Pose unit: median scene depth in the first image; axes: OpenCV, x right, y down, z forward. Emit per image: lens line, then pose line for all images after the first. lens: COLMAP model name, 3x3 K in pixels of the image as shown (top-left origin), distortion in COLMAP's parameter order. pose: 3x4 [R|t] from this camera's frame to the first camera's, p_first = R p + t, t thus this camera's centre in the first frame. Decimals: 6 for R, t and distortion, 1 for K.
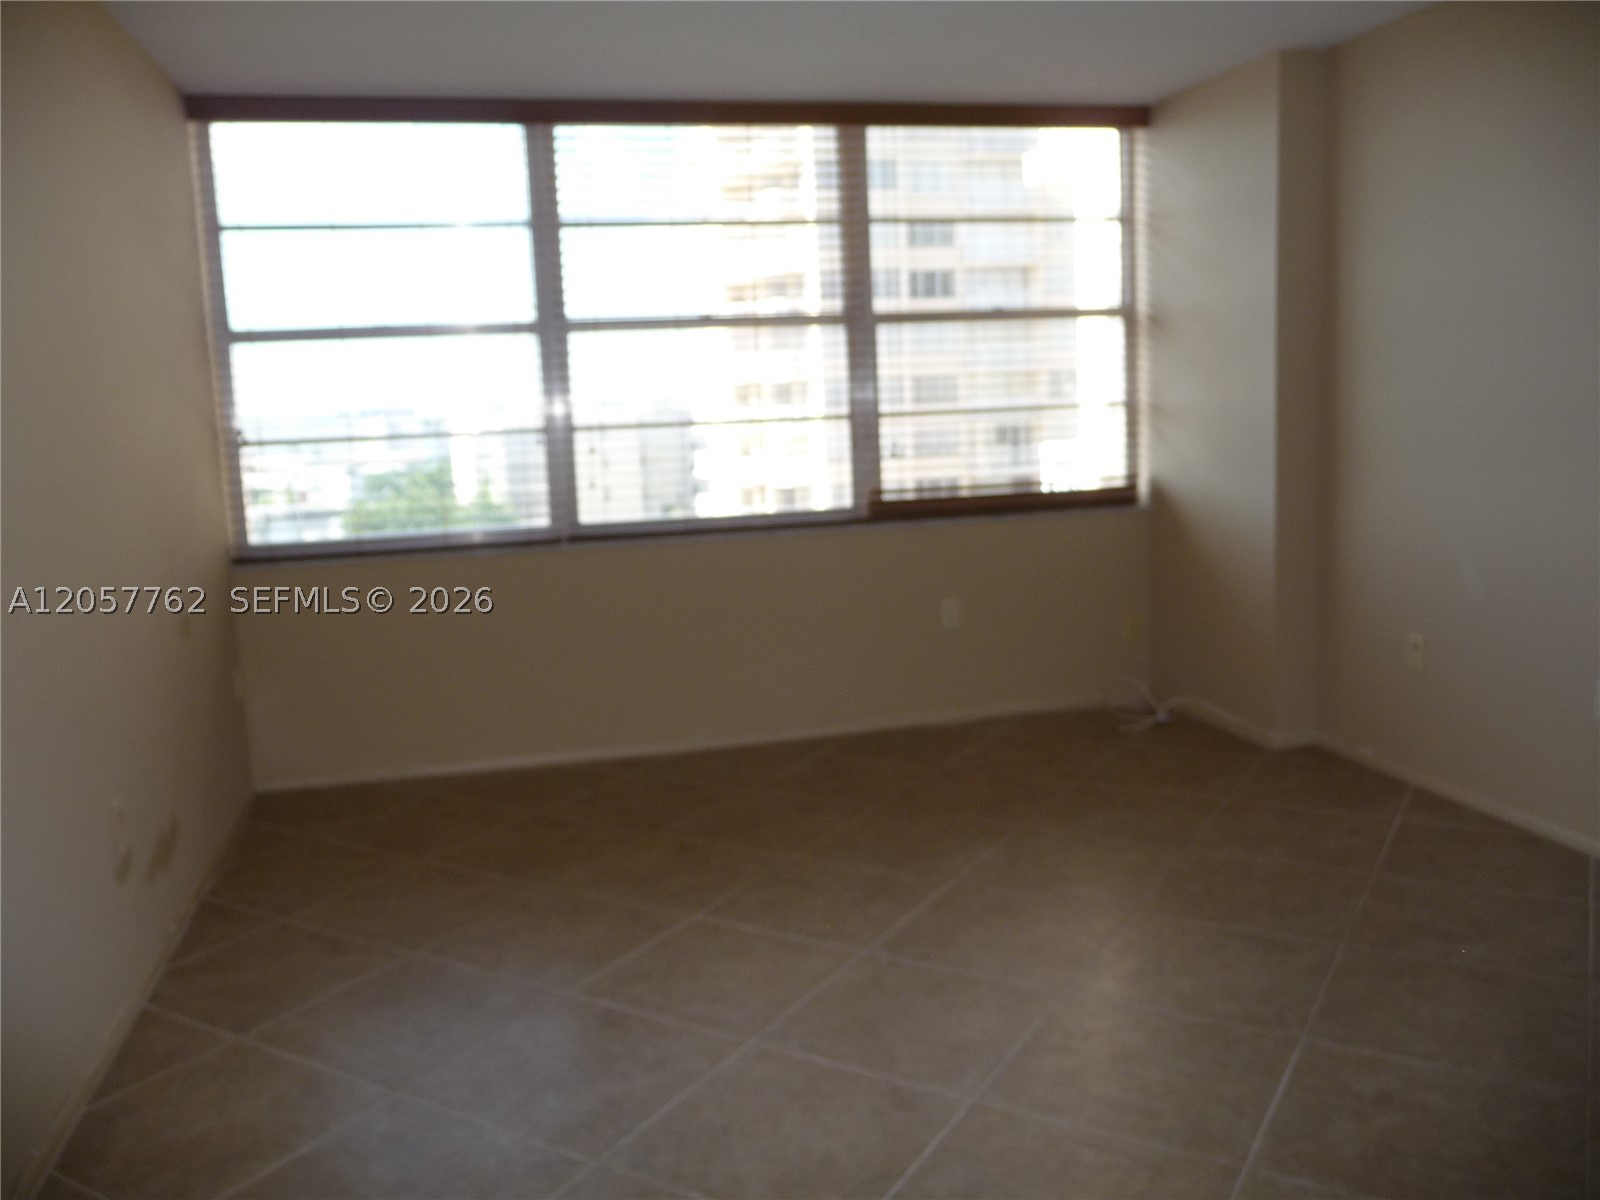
lens RADIAL K [[1310.7, 0, 791.2], [0, 1310.7, 600.6], [0, 0, 1]] dist [-0.051753, 0.044648]
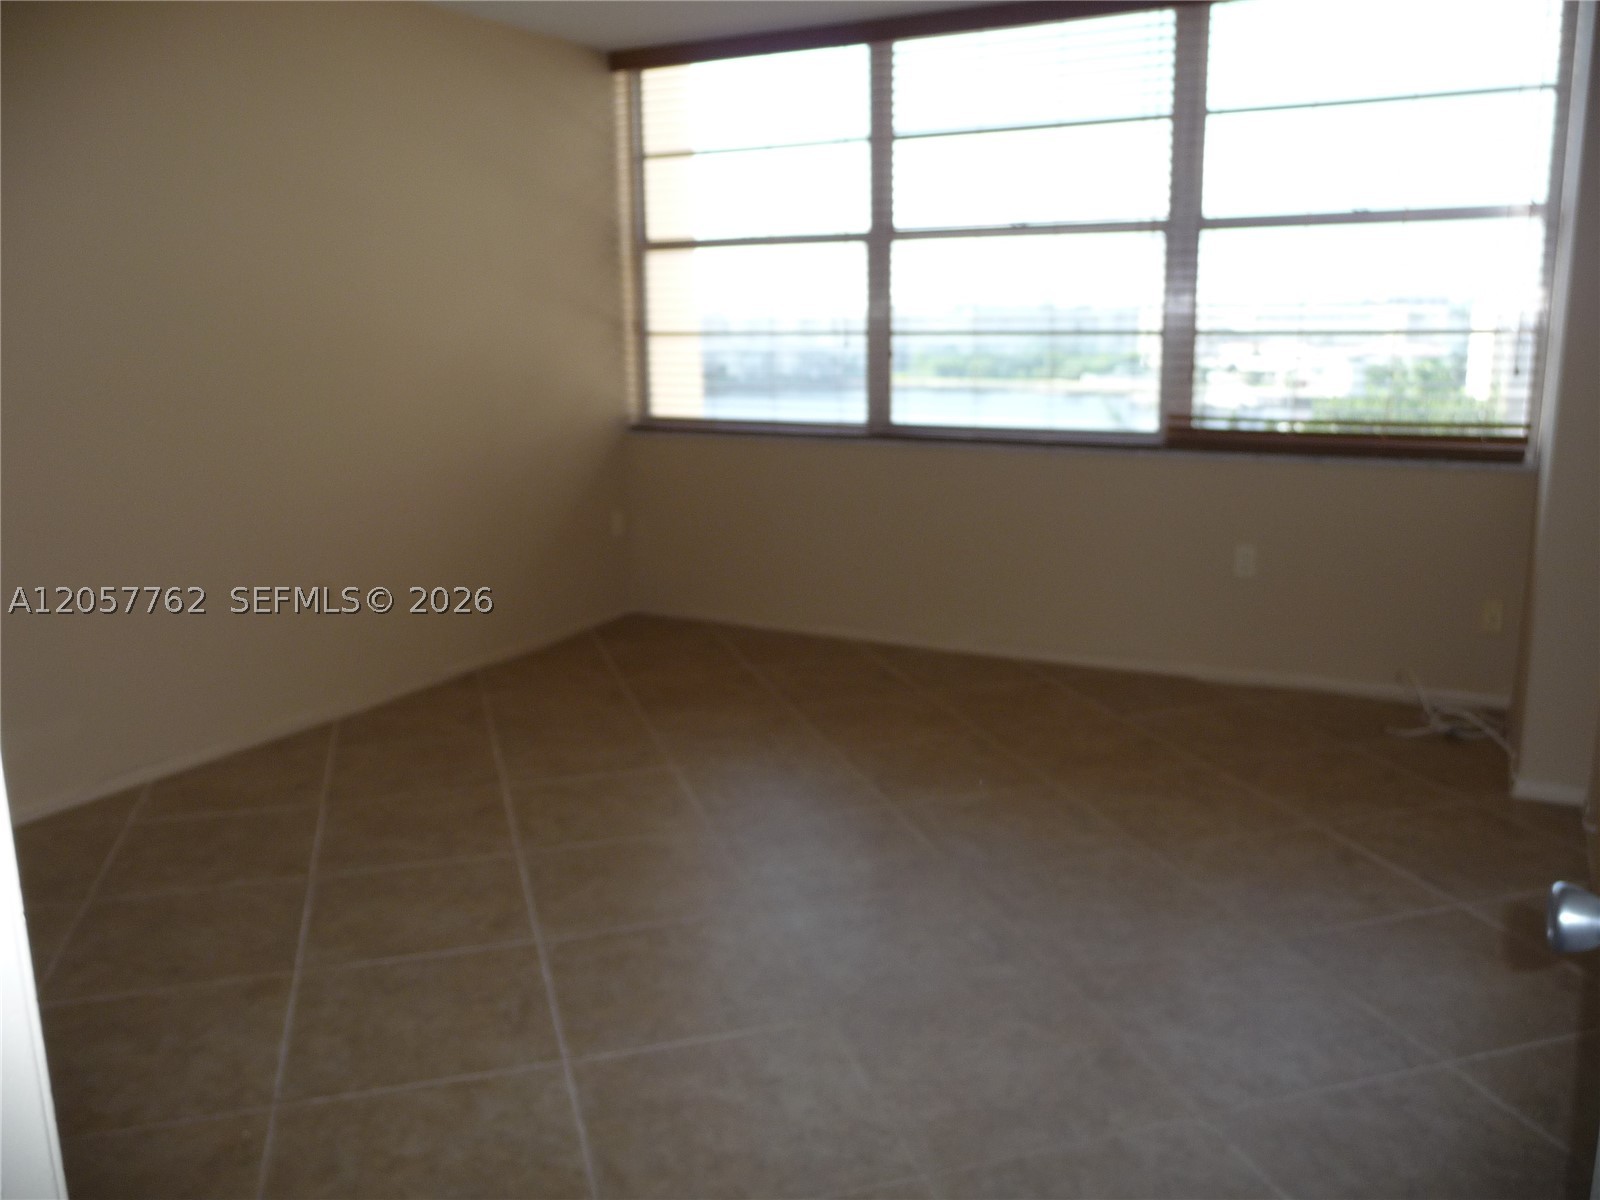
lens RADIAL K [[1310.7, 0, 789.1], [0, 1310.7, 599.4], [0, 0, 1]] dist [-0.051753, 0.044648]
pose [[0.741072, 0.173254, -0.648687, 0.475610], [-0.118484, 0.984717, 0.127645, -0.041570], [0.660888, -0.017735, 0.750275, 0.136289]]
